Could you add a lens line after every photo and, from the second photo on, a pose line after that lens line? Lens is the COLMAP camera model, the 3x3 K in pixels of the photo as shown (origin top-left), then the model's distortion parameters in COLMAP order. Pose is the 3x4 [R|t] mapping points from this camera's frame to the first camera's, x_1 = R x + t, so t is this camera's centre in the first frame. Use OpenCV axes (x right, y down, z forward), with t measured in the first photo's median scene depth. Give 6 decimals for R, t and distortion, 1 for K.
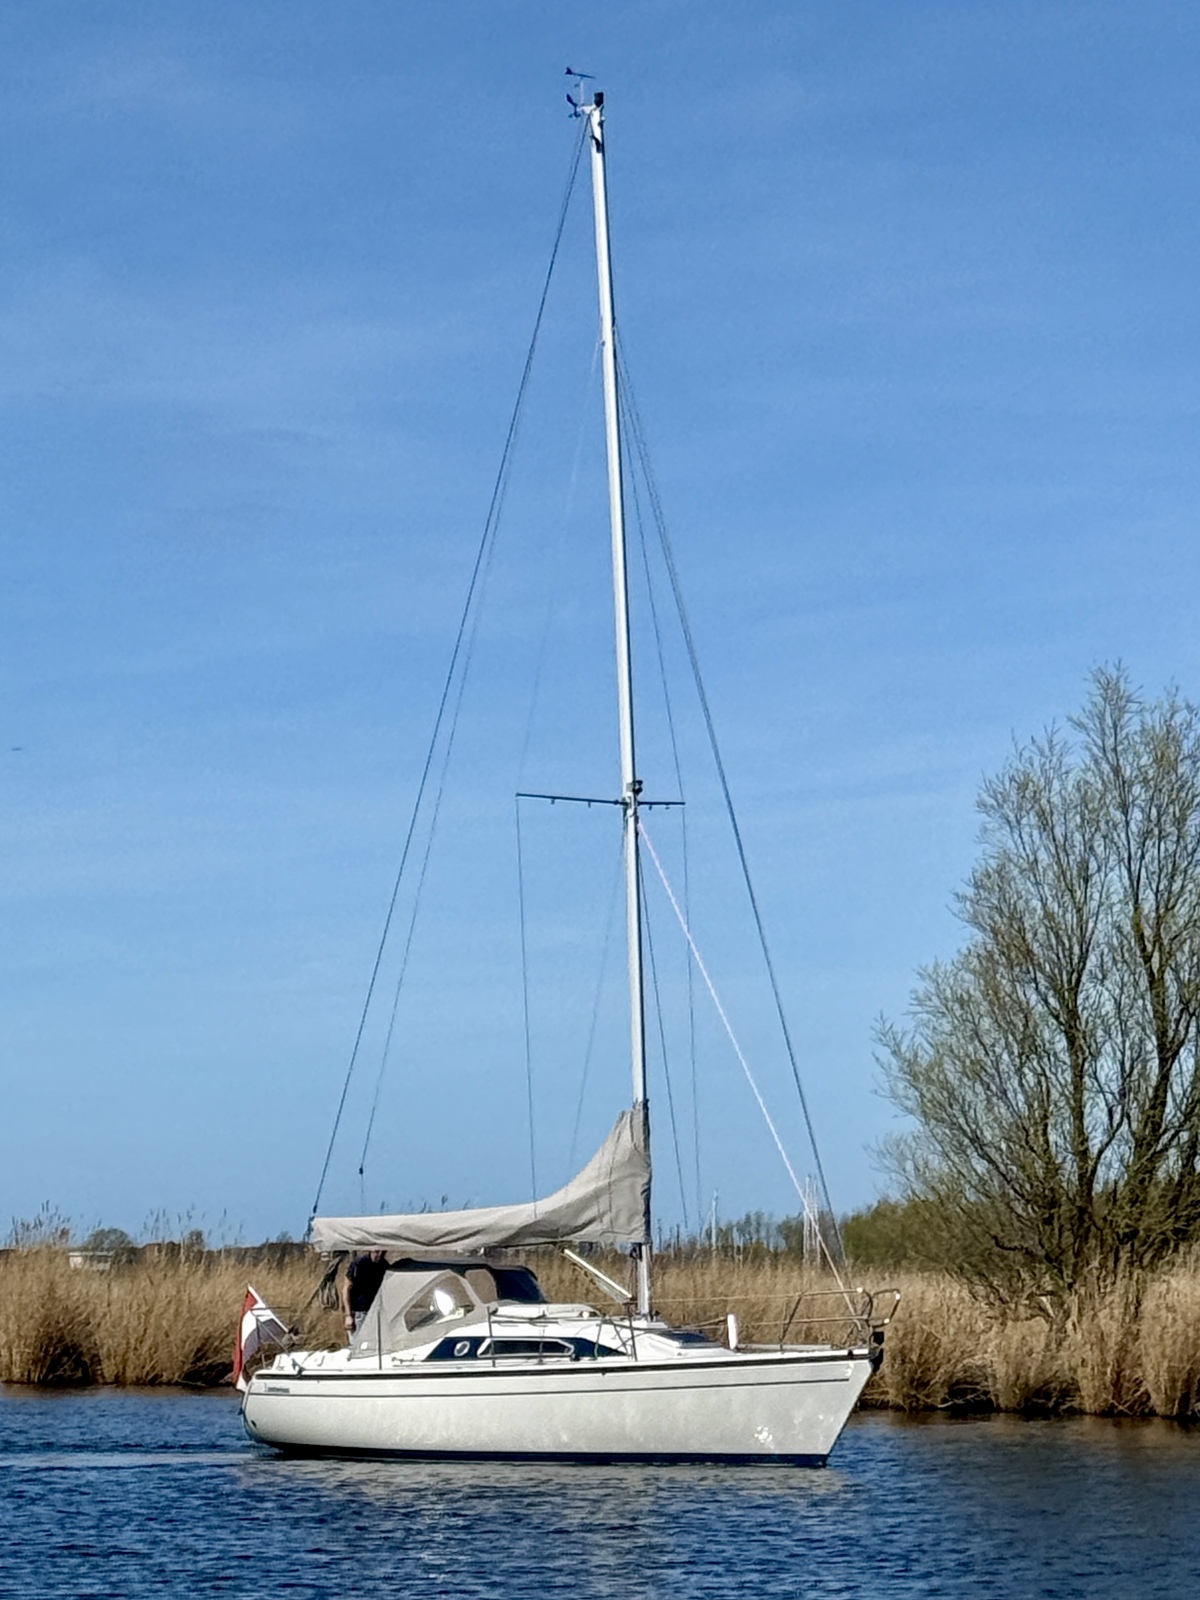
lens RADIAL K [[3886.5, 0, 602.0], [0, 3886.5, 800.6], [0, 0, 1]] dist [0.113554, 0.000000]
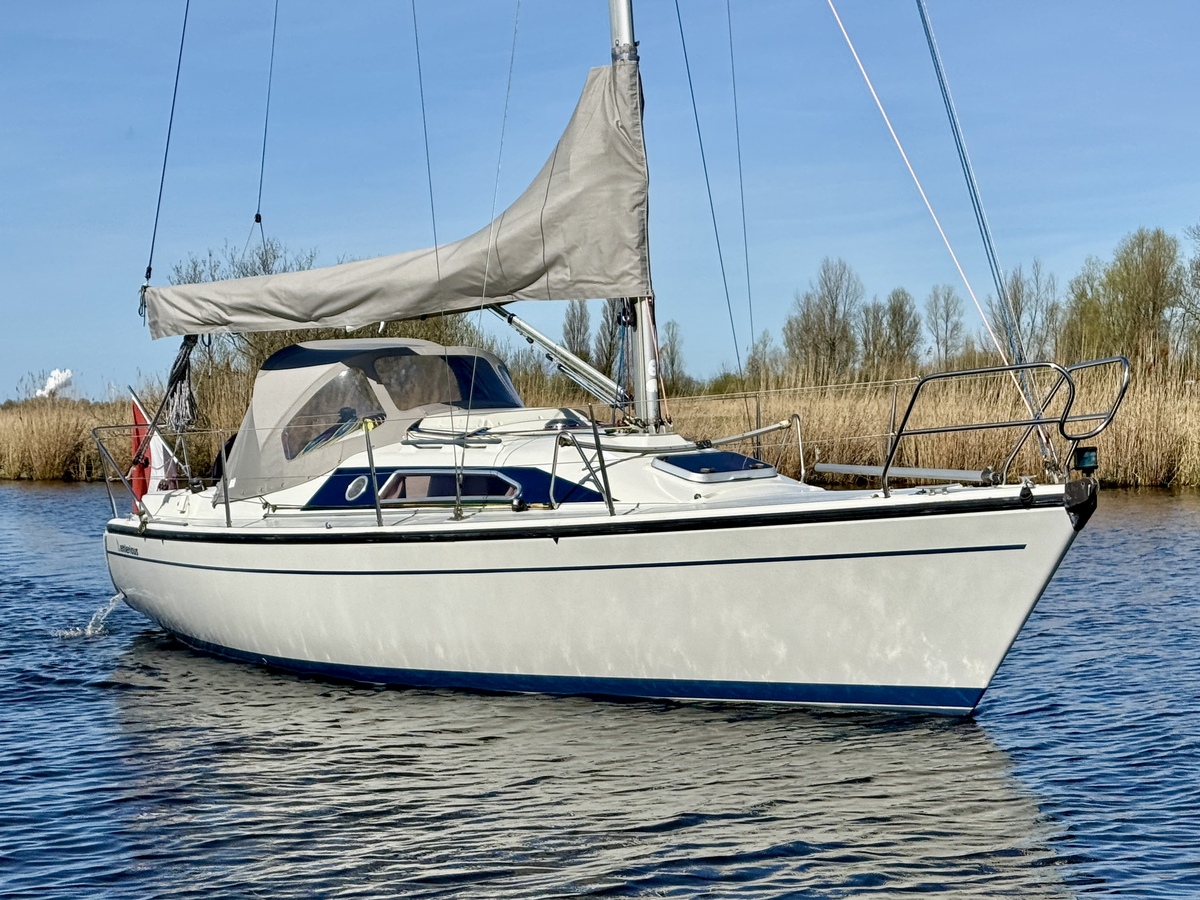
lens RADIAL K [[2094.9, 0, 600.1], [0, 2094.9, 447.7], [0, 0, 1]] dist [0.000311, 0.000000]
pose [[0.992838, -0.034556, -0.114359, 0.038777], [0.052091, 0.986682, 0.154094, 0.088088], [0.107511, -0.158947, 0.981416, 0.698869]]
